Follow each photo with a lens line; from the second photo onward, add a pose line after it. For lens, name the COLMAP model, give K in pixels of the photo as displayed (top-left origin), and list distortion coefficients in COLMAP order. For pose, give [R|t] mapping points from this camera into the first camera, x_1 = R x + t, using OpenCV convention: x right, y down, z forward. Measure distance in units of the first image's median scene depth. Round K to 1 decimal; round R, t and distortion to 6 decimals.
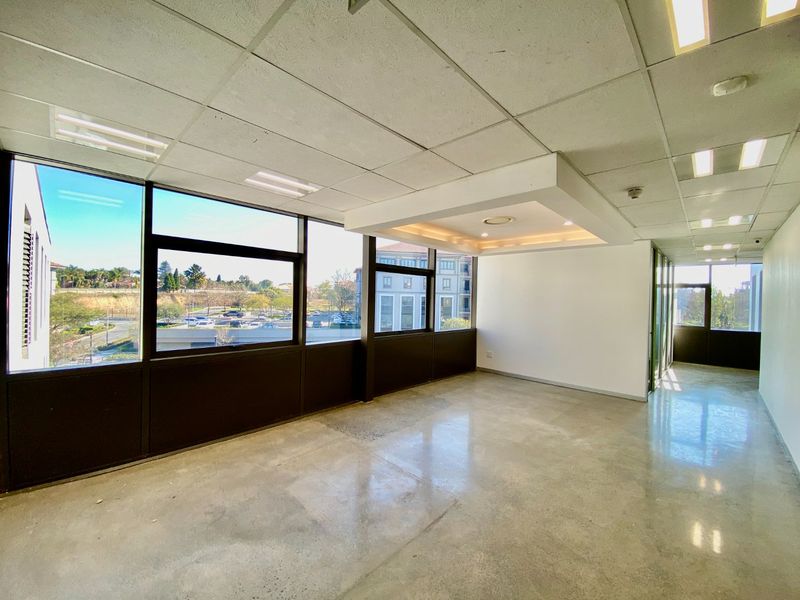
lens RADIAL K [[326.9, 0, 401.4], [0, 326.9, 298.3], [0, 0, 1]] dist [0.010266, -0.007218]
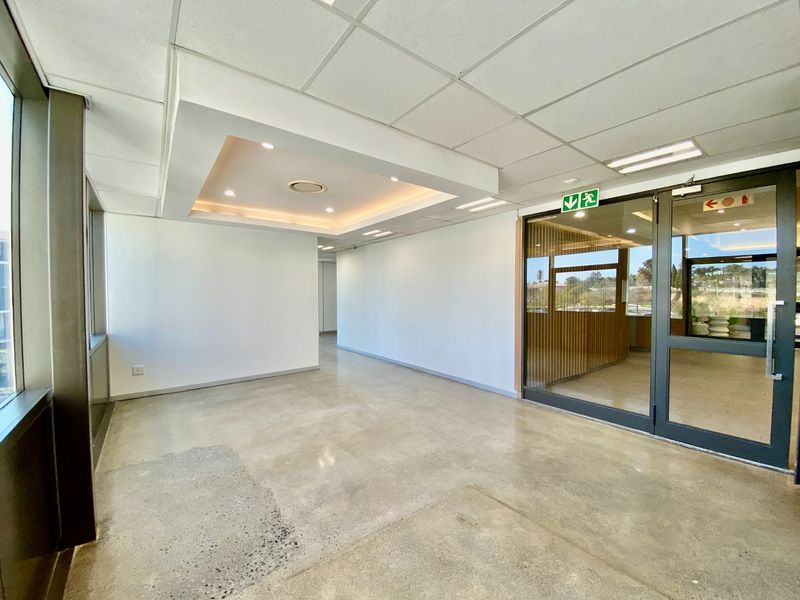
lens RADIAL K [[326.9, 0, 400.9], [0, 326.9, 299.0], [0, 0, 1]] dist [0.010266, -0.007218]
pose [[0.164078, -0.049554, 0.985202, -0.344259], [0.012510, 0.998762, 0.048153, 0.004314], [-0.986368, 0.004424, 0.164494, 0.447016]]
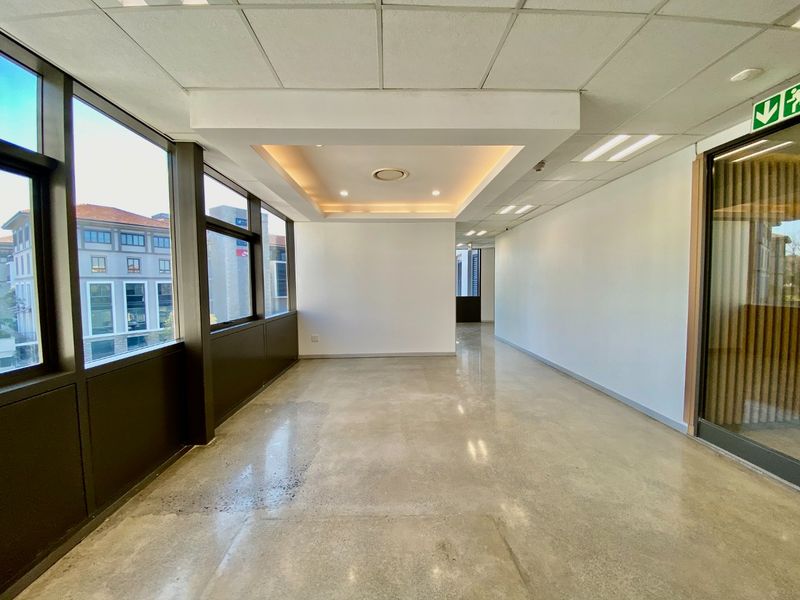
lens RADIAL K [[326.9, 0, 400.9], [0, 326.9, 298.1], [0, 0, 1]] dist [0.010266, -0.007218]
pose [[0.708064, -0.067394, 0.702925, -0.210582], [0.033397, 0.997517, 0.061998, 0.020950], [-0.705358, -0.020423, 0.708557, 0.262856]]
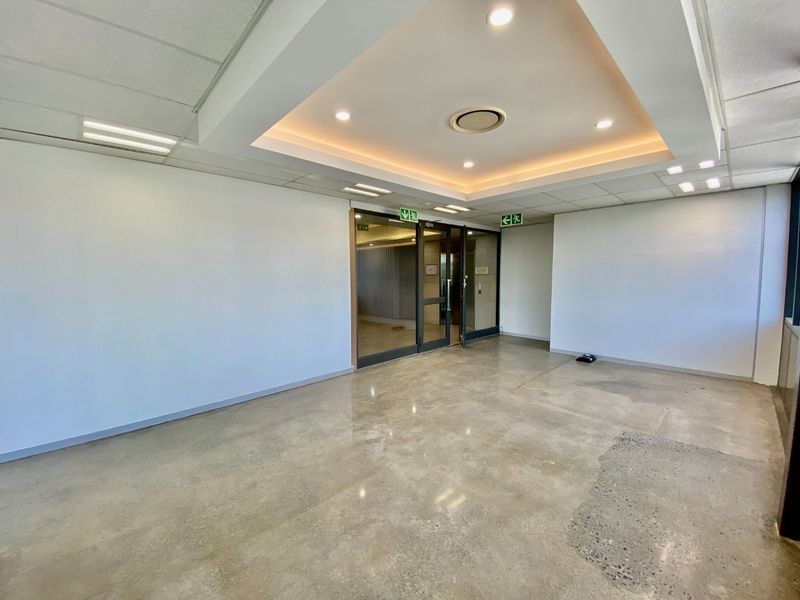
lens RADIAL K [[326.9, 0, 395.5], [0, 326.9, 295.9], [0, 0, 1]] dist [0.010266, -0.007218]
pose [[-0.997717, -0.024044, 0.063116, 0.281717], [-0.019236, 0.996944, 0.075711, 0.011838], [-0.064743, 0.074325, -0.995130, 1.130020]]
